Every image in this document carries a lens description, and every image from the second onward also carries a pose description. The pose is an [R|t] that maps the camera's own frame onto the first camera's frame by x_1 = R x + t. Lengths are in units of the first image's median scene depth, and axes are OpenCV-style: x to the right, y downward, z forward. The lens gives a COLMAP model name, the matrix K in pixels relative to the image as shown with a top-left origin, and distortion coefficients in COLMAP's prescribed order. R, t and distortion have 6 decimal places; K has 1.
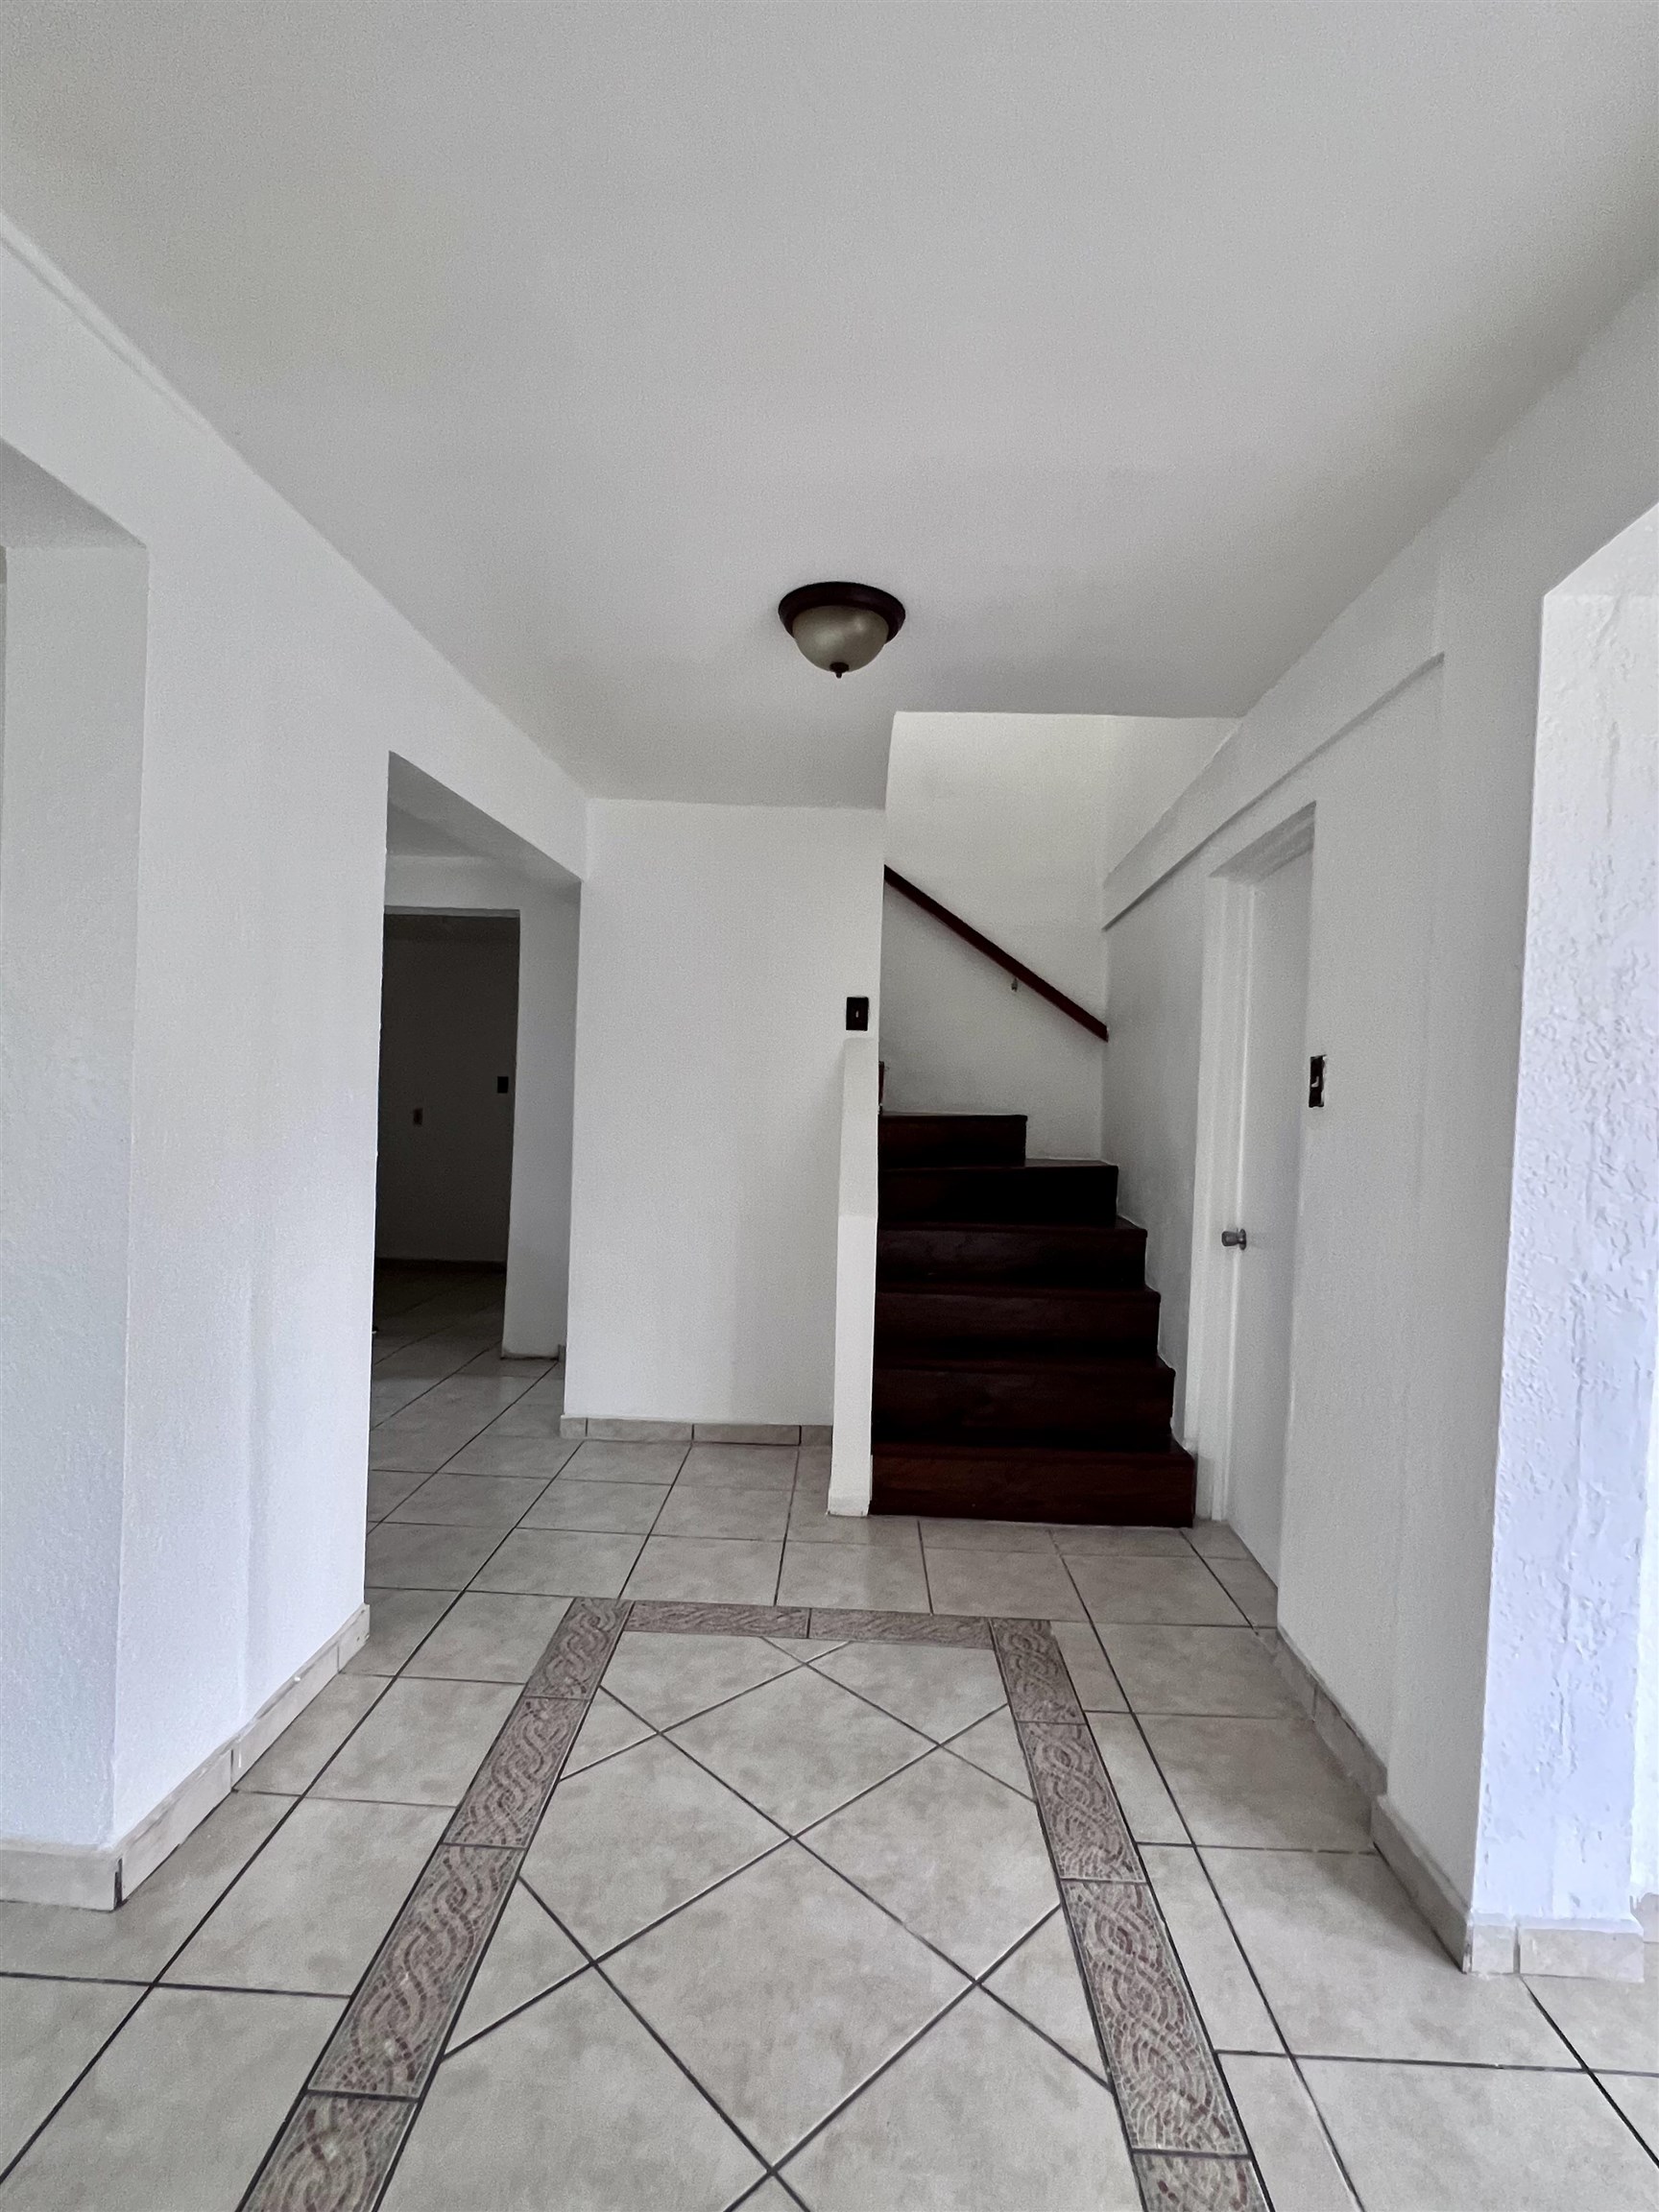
lens RADIAL K [[1035.9, 0, 819.7], [0, 1035.9, 1105.3], [0, 0, 1]] dist [-0.000052, 0.000047]
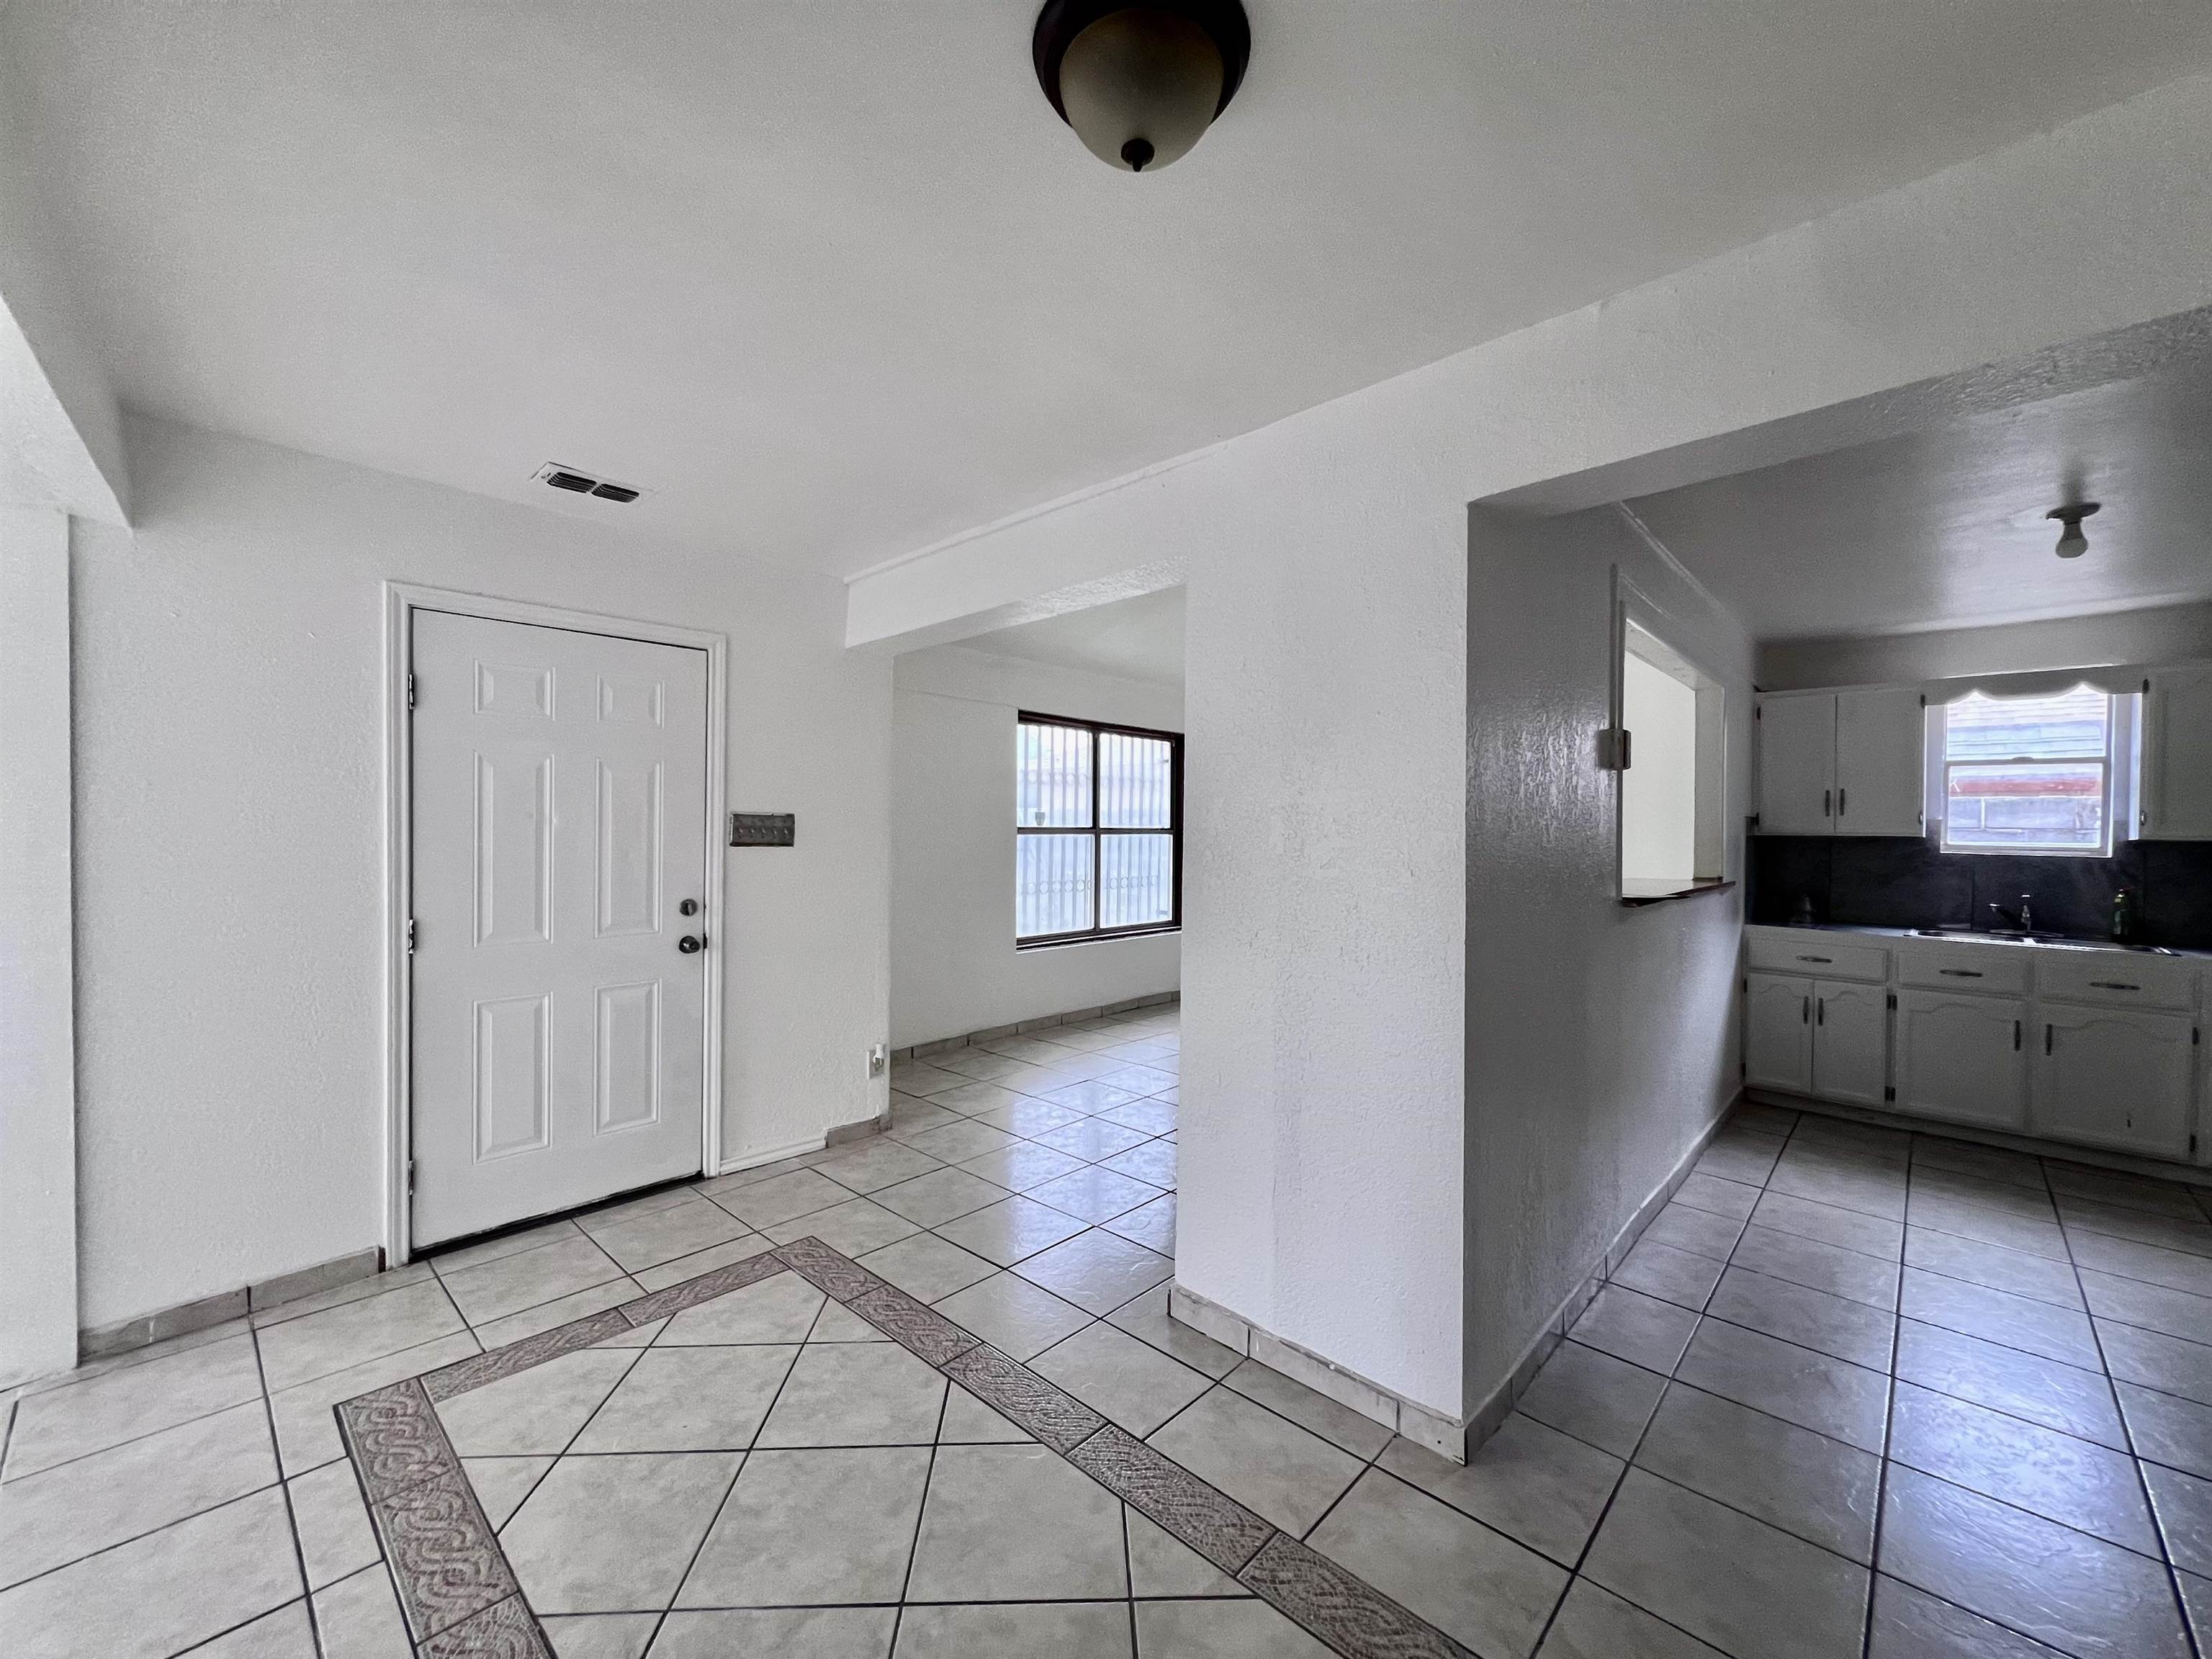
lens RADIAL K [[888.9, 0, 1111.1], [0, 888.9, 838.9], [0, 0, 1]] dist [-0.001868, 0.001229]
pose [[-0.657103, -0.028797, -0.753250, 0.469614], [-0.037762, 0.999273, -0.005261, -0.031259], [0.752854, 0.024988, -0.657713, 1.570439]]
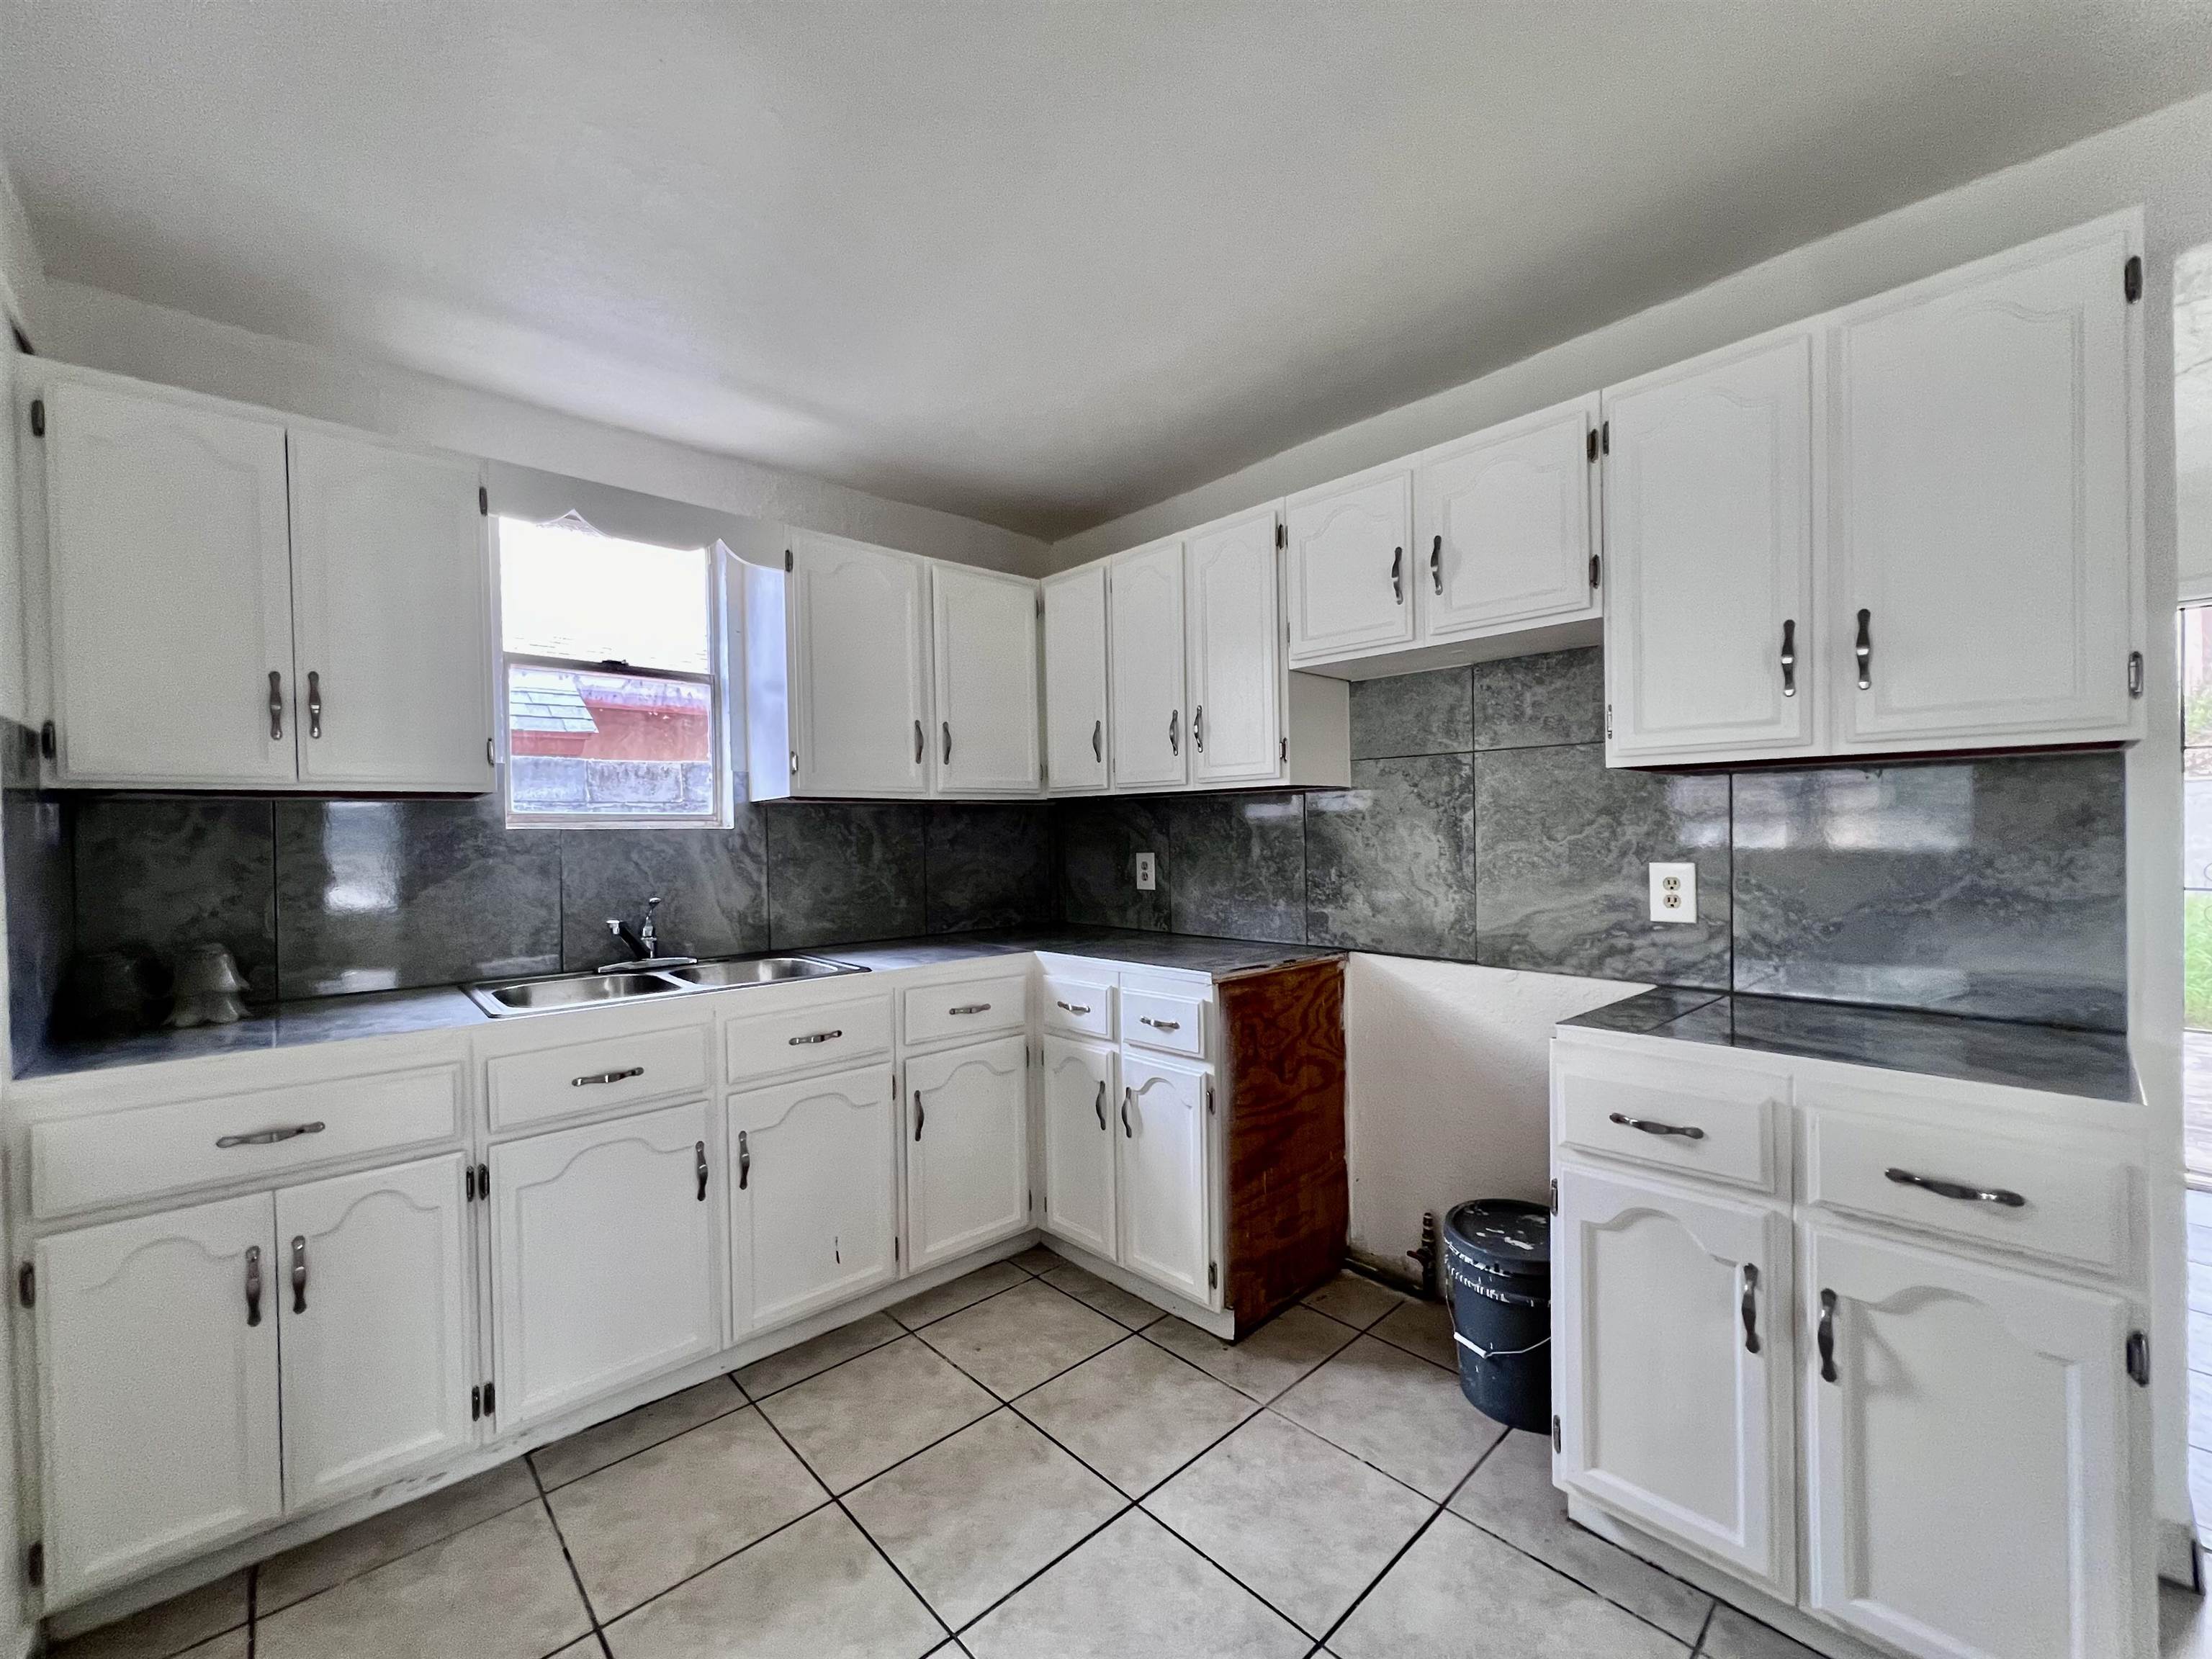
lens RADIAL K [[888.9, 0, 1103.5], [0, 888.9, 835.7], [0, 0, 1]] dist [-0.001868, 0.001229]
pose [[0.700494, -0.038227, -0.712634, -1.283408], [0.034886, 0.999205, -0.019308, -0.029727], [0.712805, -0.011336, 0.701271, 1.417064]]
